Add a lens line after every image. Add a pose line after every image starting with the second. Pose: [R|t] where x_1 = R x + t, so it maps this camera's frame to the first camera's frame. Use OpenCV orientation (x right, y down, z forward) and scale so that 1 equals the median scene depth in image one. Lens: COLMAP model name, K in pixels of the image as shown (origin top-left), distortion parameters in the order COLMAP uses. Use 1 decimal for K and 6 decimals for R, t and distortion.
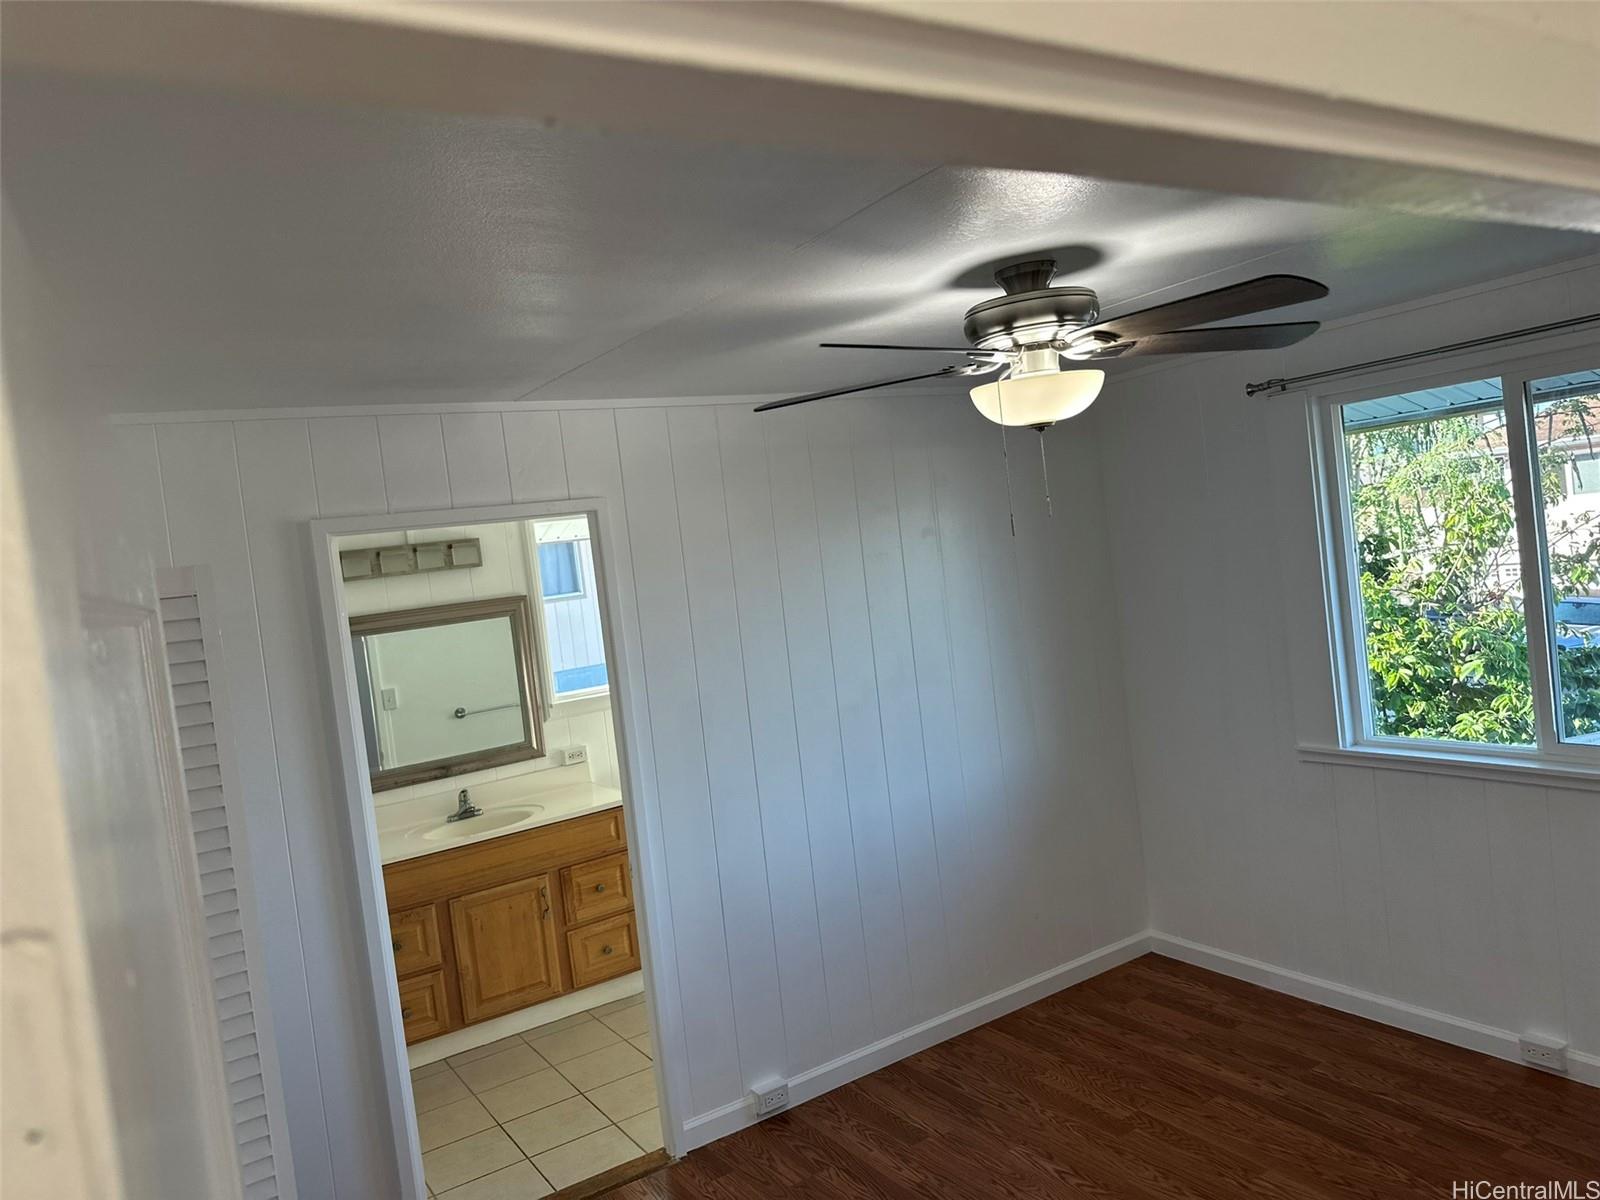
lens RADIAL K [[1121.1, 0, 800.0], [0, 1121.1, 600.0], [0, 0, 1]] dist [0.066005, -0.044977]
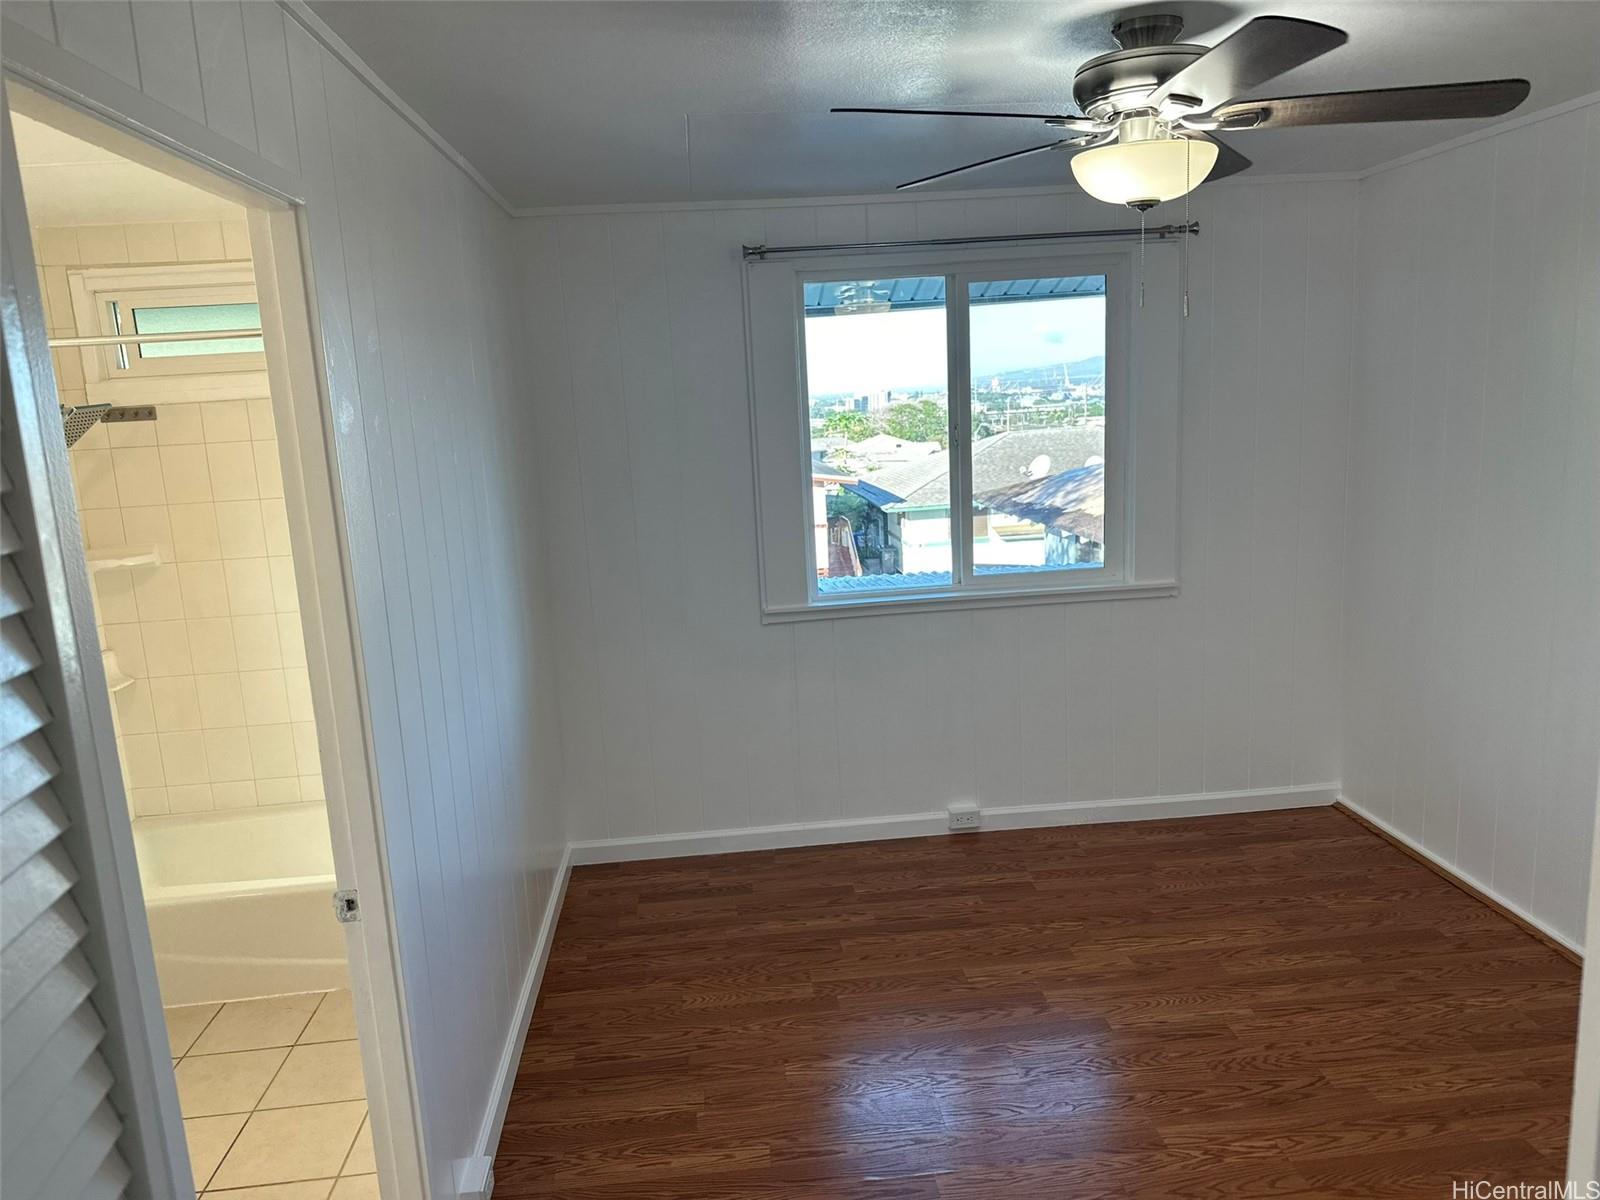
lens RADIAL K [[1120.2, 0, 800.0], [0, 1120.2, 600.0], [0, 0, 1]] dist [0.120325, -0.165228]
pose [[0.473981, -0.066009, 0.878058, -0.507119], [0.035364, 0.997809, 0.055922, 0.069276], [-0.879825, 0.004545, 0.475276, 0.531783]]
